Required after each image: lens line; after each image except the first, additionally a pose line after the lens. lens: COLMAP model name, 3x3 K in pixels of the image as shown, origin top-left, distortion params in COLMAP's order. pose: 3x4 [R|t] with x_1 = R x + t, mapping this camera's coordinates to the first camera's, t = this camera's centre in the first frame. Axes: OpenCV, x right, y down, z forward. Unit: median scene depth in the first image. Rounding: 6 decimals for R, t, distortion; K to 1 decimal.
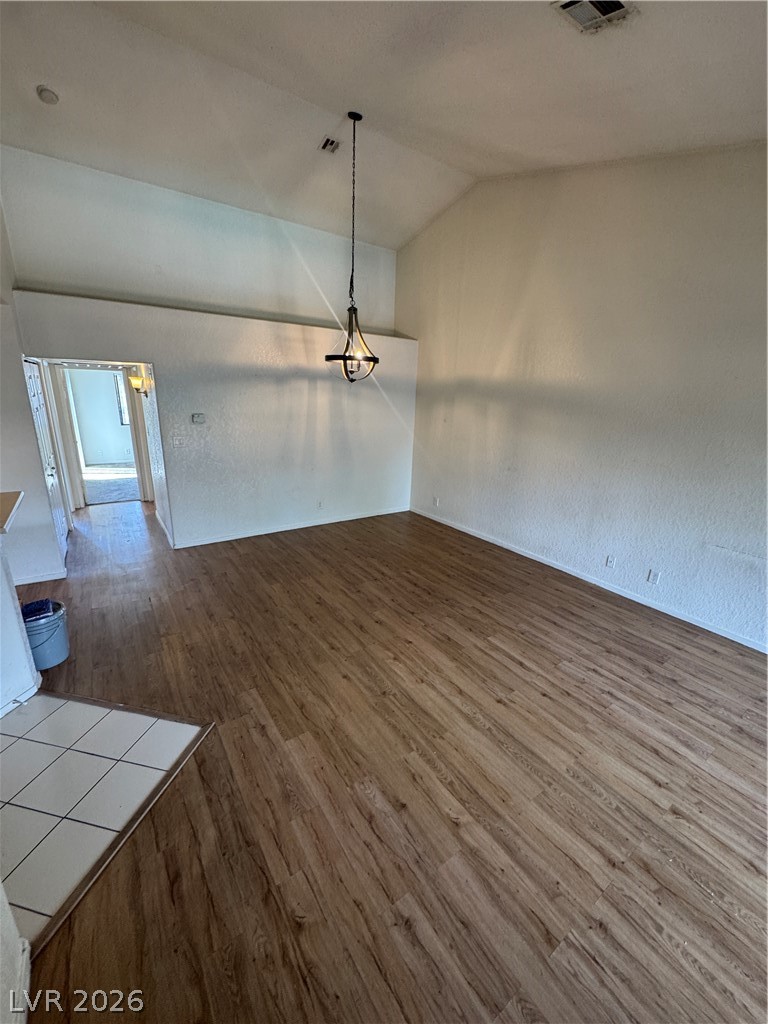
lens RADIAL K [[408.9, 0, 382.9], [0, 408.9, 508.1], [0, 0, 1]] dist [-0.003812, 0.000117]
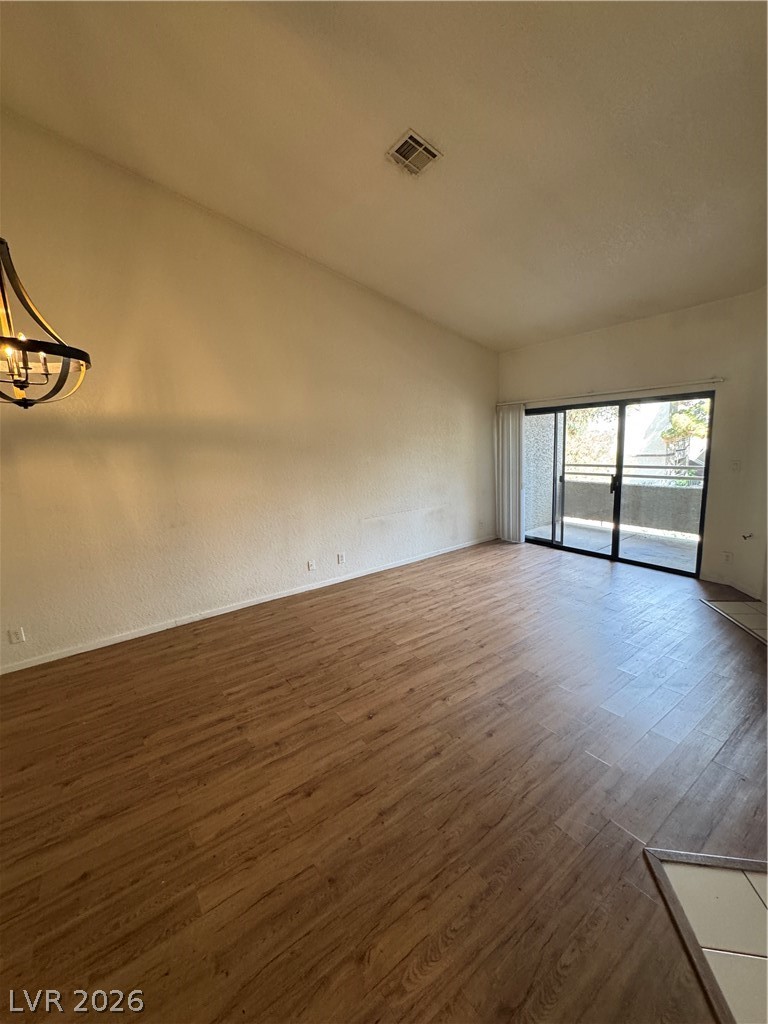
lens RADIAL K [[408.9, 0, 386.0], [0, 408.9, 514.7], [0, 0, 1]] dist [-0.003812, 0.000117]
pose [[-0.012523, -0.212447, 0.977092, -0.634835], [0.327370, 0.922444, 0.204761, -0.195497], [-0.944813, 0.322434, 0.057997, 0.777644]]
